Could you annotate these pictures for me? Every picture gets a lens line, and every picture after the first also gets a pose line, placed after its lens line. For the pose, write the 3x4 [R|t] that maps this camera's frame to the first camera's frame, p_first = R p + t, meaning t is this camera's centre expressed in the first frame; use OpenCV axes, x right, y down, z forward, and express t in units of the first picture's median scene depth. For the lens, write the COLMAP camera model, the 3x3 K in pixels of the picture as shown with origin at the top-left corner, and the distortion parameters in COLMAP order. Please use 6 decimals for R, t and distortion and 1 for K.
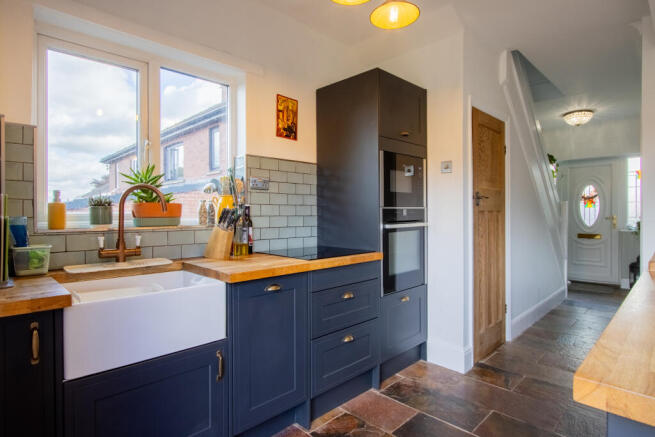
lens RADIAL K [[354.8, 0, 327.3], [0, 354.8, 215.0], [0, 0, 1]] dist [-0.002875, -0.000714]
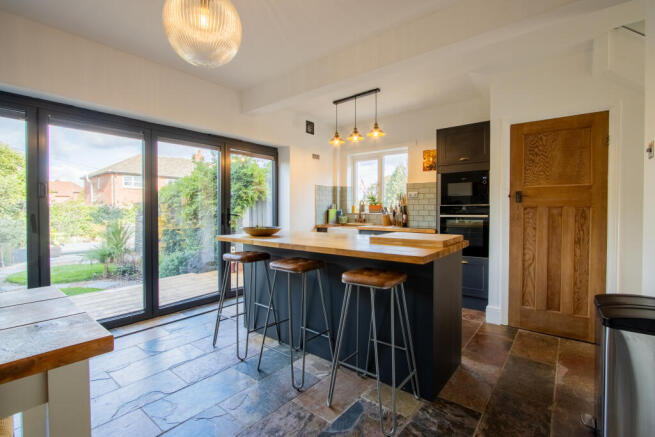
lens RADIAL K [[303.7, 0, 324.0], [0, 303.7, 214.5], [0, 0, 1]] dist [-0.001293, -0.000227]
pose [[0.113690, 0.019029, -0.993334, 1.674535], [-0.006032, 0.999811, 0.018463, -0.000385], [0.993498, 0.003893, 0.113784, 0.250926]]
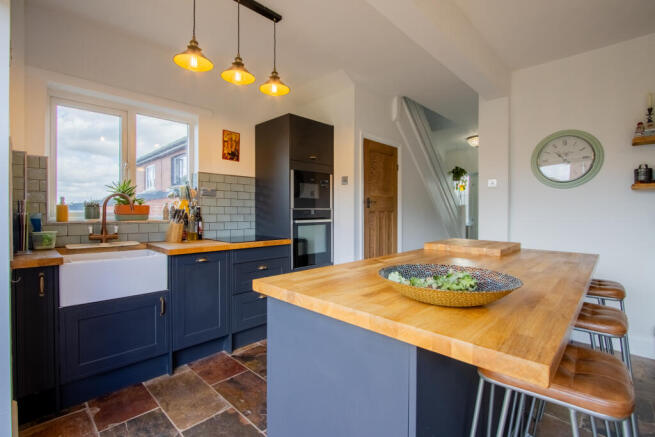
lens RADIAL K [[303.7, 0, 324.0], [0, 303.7, 214.5], [0, 0, 1]] dist [-0.001293, -0.000227]
pose [[0.999869, 0.004702, 0.015510, 0.273753], [-0.004713, 0.999989, 0.000642, 0.001638], [-0.015507, -0.000715, 0.999880, -0.264098]]
